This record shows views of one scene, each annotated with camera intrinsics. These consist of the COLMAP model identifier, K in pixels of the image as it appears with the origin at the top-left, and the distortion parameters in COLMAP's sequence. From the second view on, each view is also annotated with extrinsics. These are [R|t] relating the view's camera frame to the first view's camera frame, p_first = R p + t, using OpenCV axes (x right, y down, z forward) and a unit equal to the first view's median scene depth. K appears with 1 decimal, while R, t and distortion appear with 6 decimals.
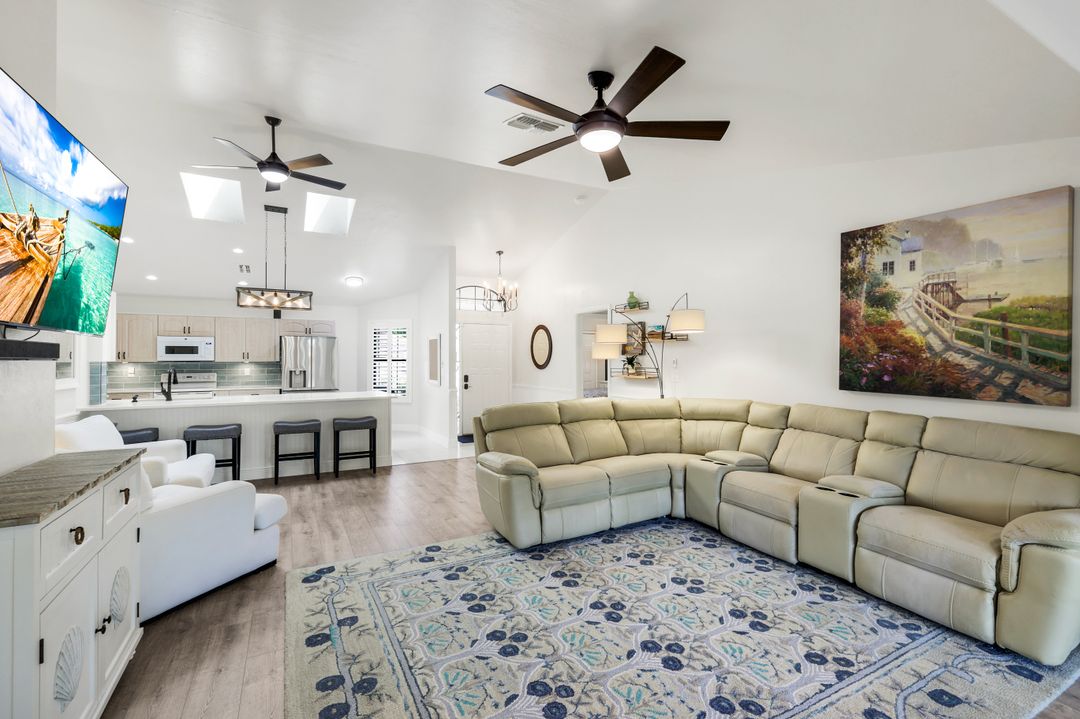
lens RADIAL K [[474.9, 0, 539.1], [0, 474.9, 354.2], [0, 0, 1]] dist [0.002979, -0.001051]
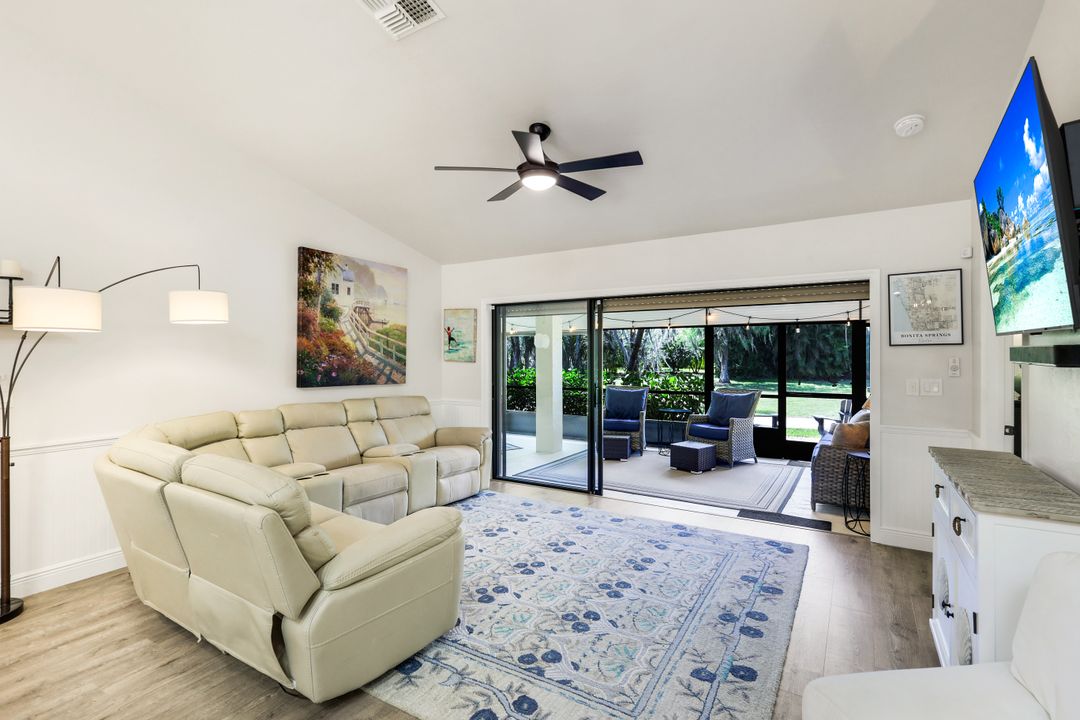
lens RADIAL K [[516.1, 0, 539.3], [0, 516.1, 355.9], [0, 0, 1]] dist [-0.005216, 0.000227]
pose [[-0.507549, -0.000806, 0.861623, -0.825551], [-0.005971, 0.999979, -0.002582, 0.001354], [-0.861602, -0.006455, -0.507543, 1.363857]]
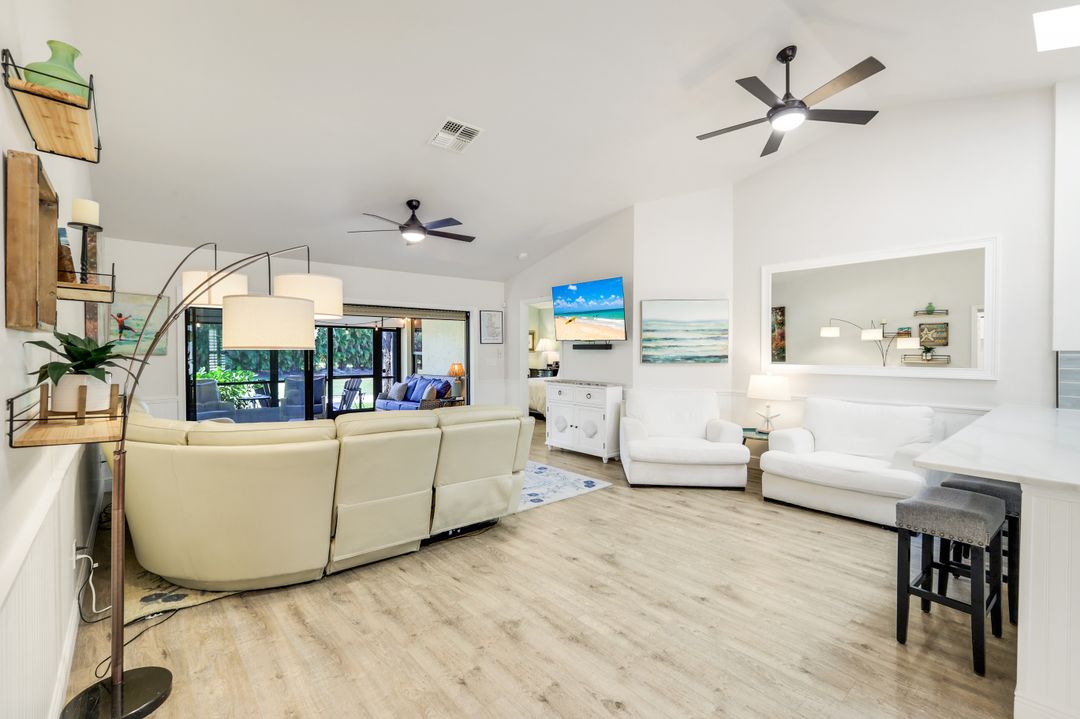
lens RADIAL K [[474.9, 0, 547.0], [0, 474.9, 353.4], [0, 0, 1]] dist [0.002979, -0.001051]
pose [[-0.972734, 0.005235, -0.231865, 0.043502], [0.006024, 0.999978, -0.002695, 0.027013], [0.231846, -0.004019, -0.972744, 2.445815]]
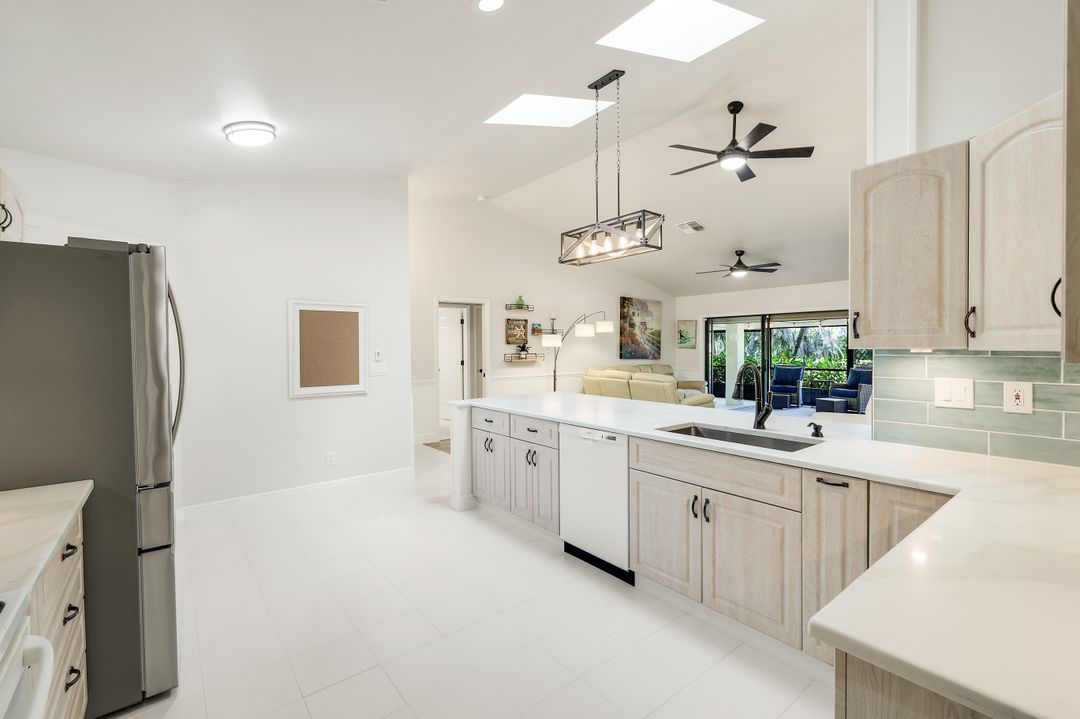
lens RADIAL K [[474.9, 0, 533.1], [0, 474.9, 354.2], [0, 0, 1]] dist [0.002979, -0.001051]
pose [[-0.179017, -0.013091, 0.983759, -2.123258], [-0.006470, 0.999906, 0.012129, 0.027803], [-0.983825, -0.004194, -0.179085, 2.308306]]
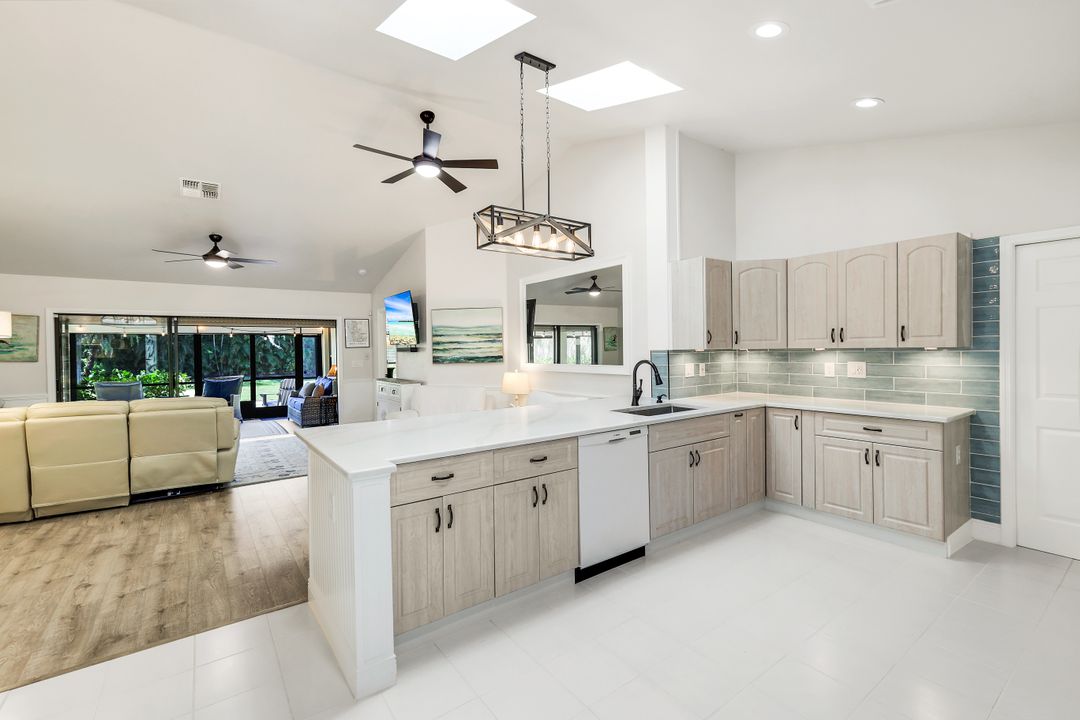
lens RADIAL K [[471.6, 0, 551.3], [0, 471.6, 353.5], [0, 0, 1]] dist [0.004661, -0.001498]
pose [[-0.987730, 0.018307, -0.155096, -0.941278], [0.018889, 0.999819, -0.002277, 0.032159], [0.155026, -0.005179, -0.987897, 2.941102]]
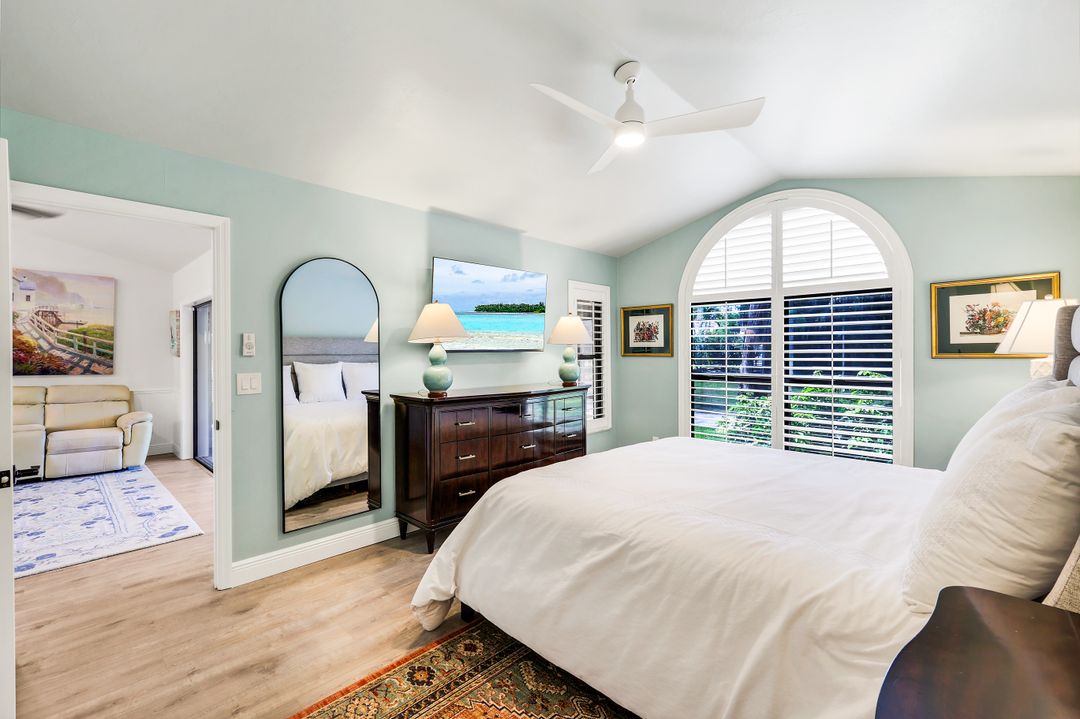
lens RADIAL K [[474.9, 0, 538.1], [0, 474.9, 350.6], [0, 0, 1]] dist [0.002979, -0.001051]
pose [[-0.305417, 0.006353, 0.952197, -1.445053], [-0.002768, 0.999968, -0.007559, 0.007021], [-0.952215, -0.004944, -0.305390, -0.211668]]
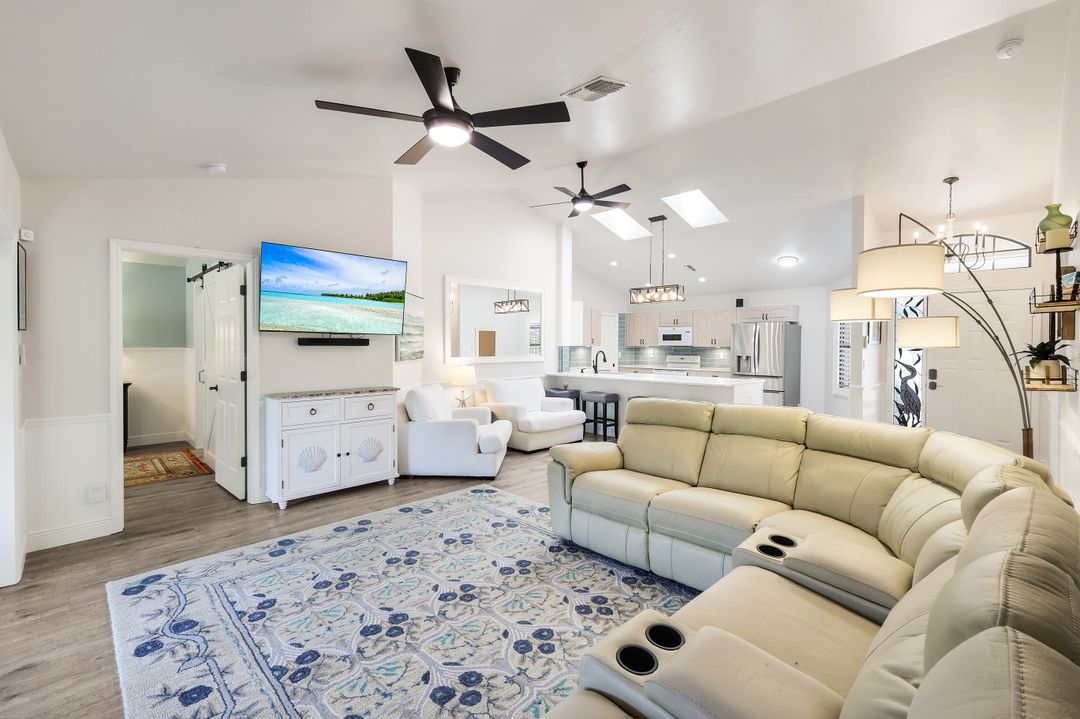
lens RADIAL K [[471.6, 0, 536.9], [0, 471.6, 348.3], [0, 0, 1]] dist [0.004661, -0.001498]
pose [[0.286188, 0.011851, -0.958100, 0.958059], [0.008000, 0.999859, 0.014757, -0.002195], [0.958140, -0.011888, 0.286053, 0.722082]]
